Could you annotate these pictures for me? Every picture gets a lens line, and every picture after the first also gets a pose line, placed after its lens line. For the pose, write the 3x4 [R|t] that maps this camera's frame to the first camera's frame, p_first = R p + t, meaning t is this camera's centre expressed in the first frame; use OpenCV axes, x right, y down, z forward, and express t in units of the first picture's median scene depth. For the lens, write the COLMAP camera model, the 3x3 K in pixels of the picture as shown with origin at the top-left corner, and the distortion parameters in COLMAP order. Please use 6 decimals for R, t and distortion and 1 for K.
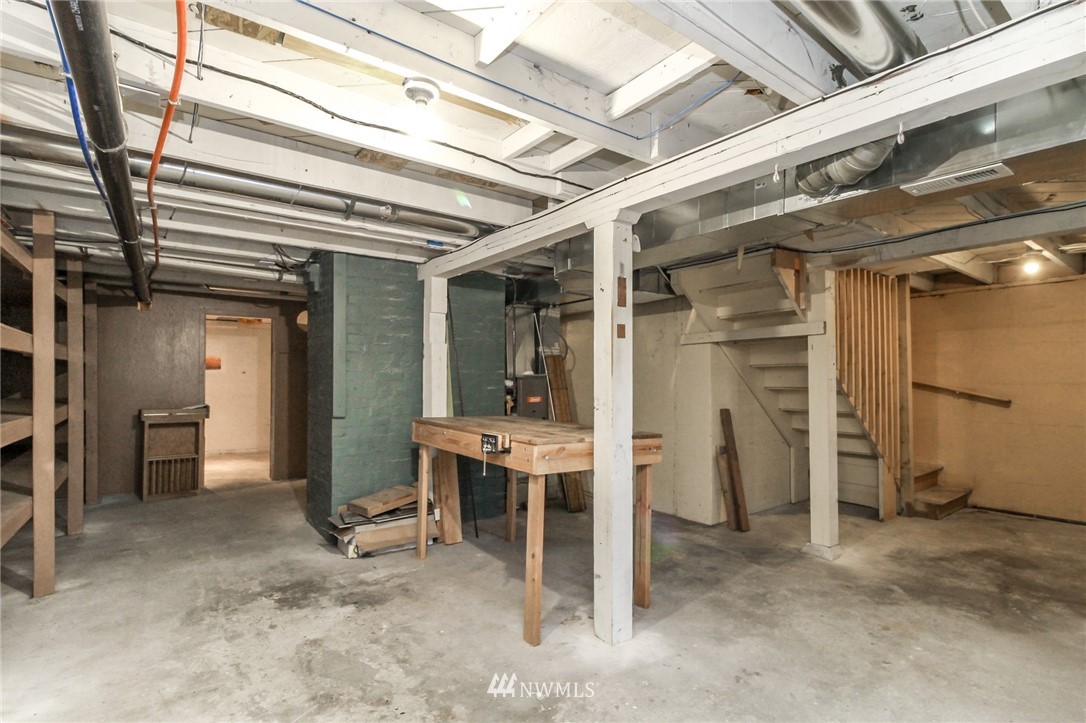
lens RADIAL K [[511.6, 0, 543.0], [0, 511.6, 361.5], [0, 0, 1]] dist [-0.000438, -0.008707]
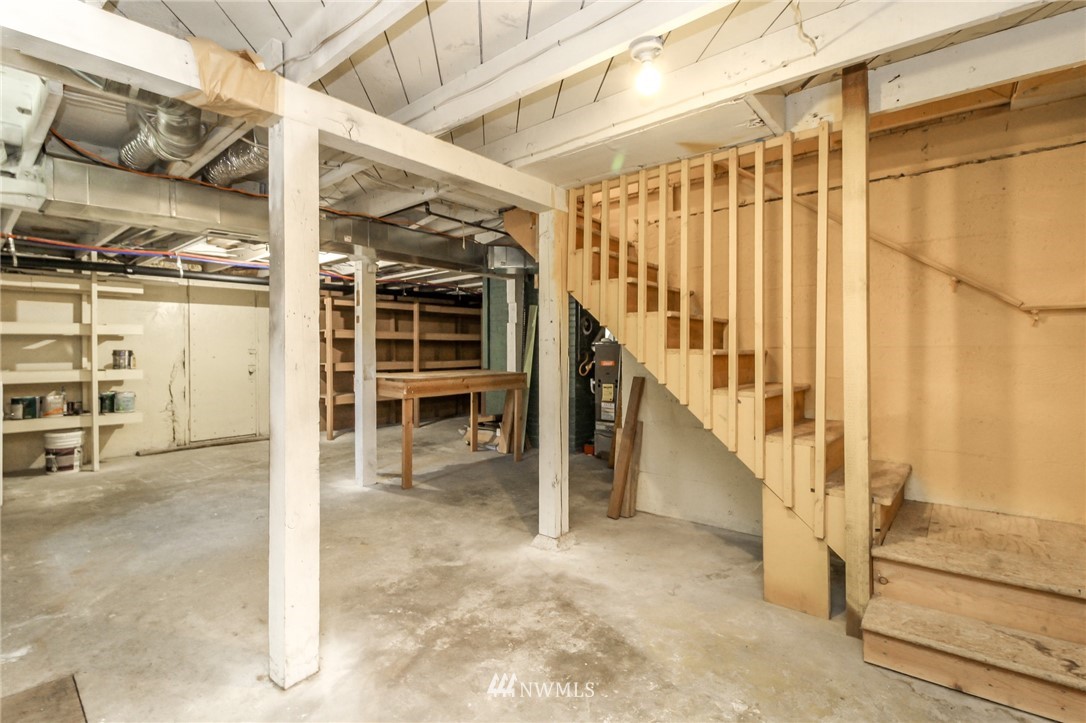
lens RADIAL K [[511.6, 0, 543.0], [0, 511.6, 361.5], [0, 0, 1]] dist [-0.000438, -0.008707]
pose [[0.239680, 0.011367, -0.970785, 1.592261], [0.031368, 0.999319, 0.019445, 0.069371], [0.970345, -0.035112, 0.239160, 0.931119]]
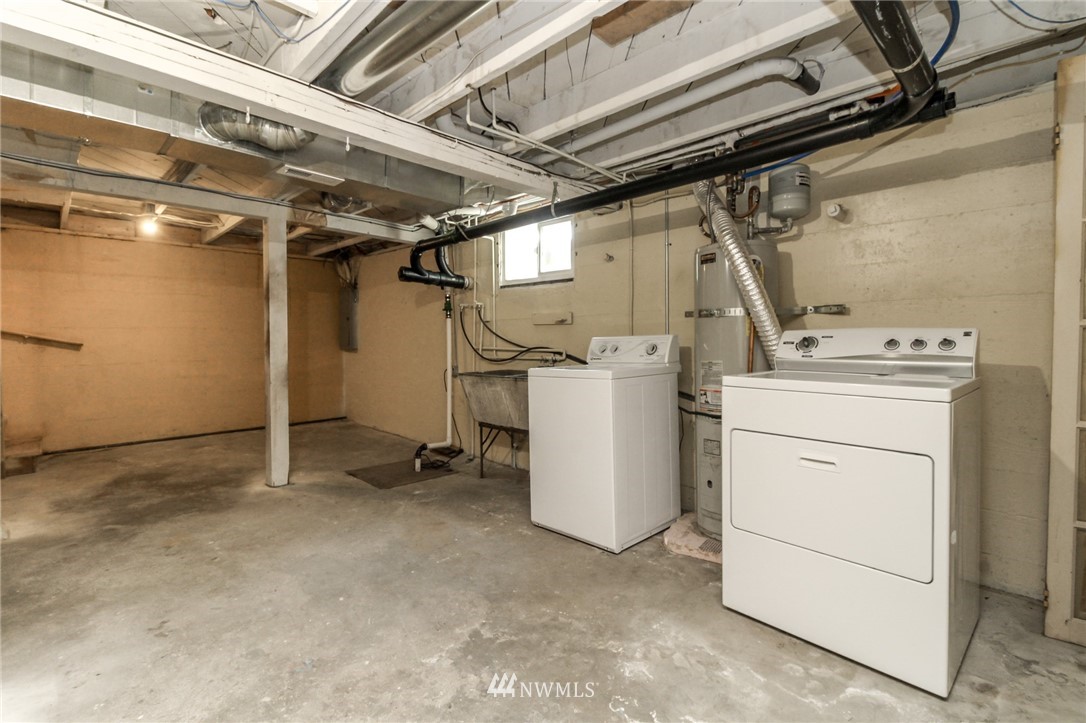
lens RADIAL K [[500.6, 0, 566.7], [0, 500.6, 336.2], [0, 0, 1]] dist [-0.000324, -0.009930]
pose [[-0.190860, -0.007480, 0.981589, -0.419679], [-0.031883, 0.999491, 0.001417, 0.042391], [-0.981099, -0.031026, -0.191001, 0.319024]]
